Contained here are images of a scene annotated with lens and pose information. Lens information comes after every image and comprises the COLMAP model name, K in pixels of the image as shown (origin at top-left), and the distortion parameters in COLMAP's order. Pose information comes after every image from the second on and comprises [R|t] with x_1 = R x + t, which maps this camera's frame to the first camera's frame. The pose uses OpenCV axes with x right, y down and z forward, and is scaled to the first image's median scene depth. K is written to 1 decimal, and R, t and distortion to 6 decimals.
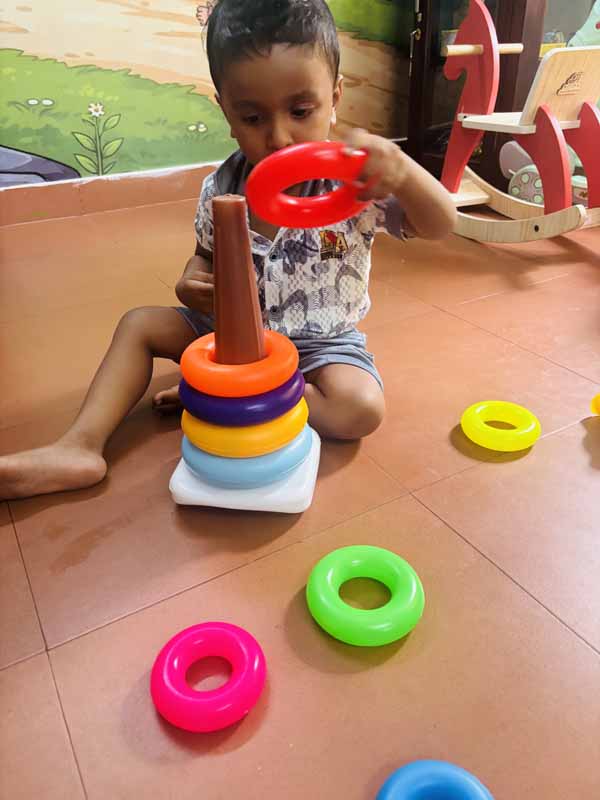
lens RADIAL K [[602.2, 0, 302.0], [0, 602.2, 407.3], [0, 0, 1]] dist [0.023004, -0.033518]
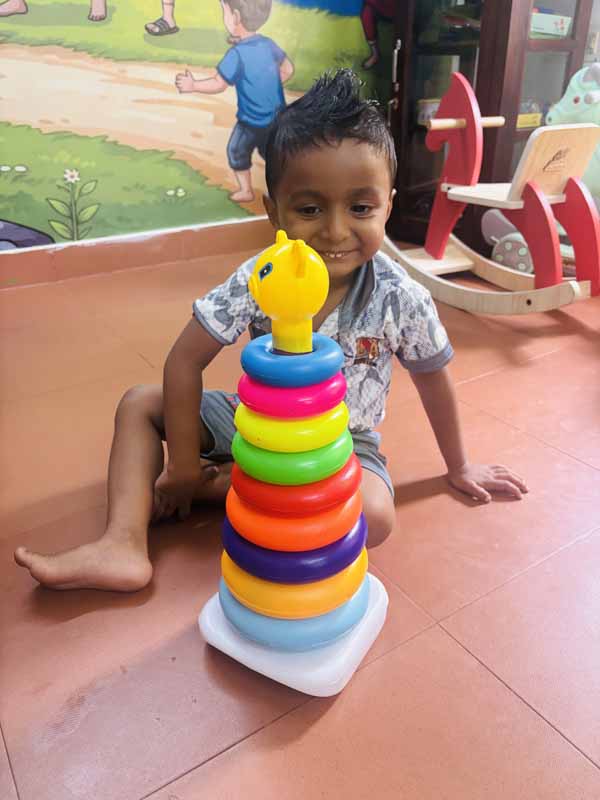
lens RADIAL K [[602.2, 0, 305.7], [0, 602.2, 407.5], [0, 0, 1]] dist [0.023004, -0.033518]
pose [[0.998253, -0.017012, 0.056577, -0.027861], [0.020461, 0.997931, -0.060957, -0.056215], [-0.055422, 0.062008, 0.996536, 0.036190]]
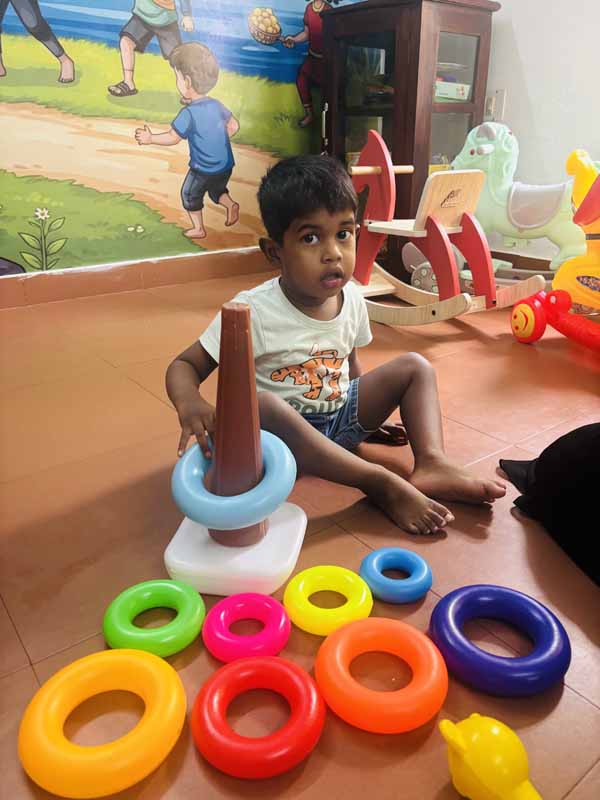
lens RADIAL K [[602.2, 0, 303.7], [0, 602.2, 406.5], [0, 0, 1]] dist [0.023004, -0.033518]
pose [[0.992536, -0.029060, 0.118438, -0.009077], [0.045718, 0.989030, -0.140460, 0.032663], [-0.113057, 0.144826, 0.982977, -0.087596]]
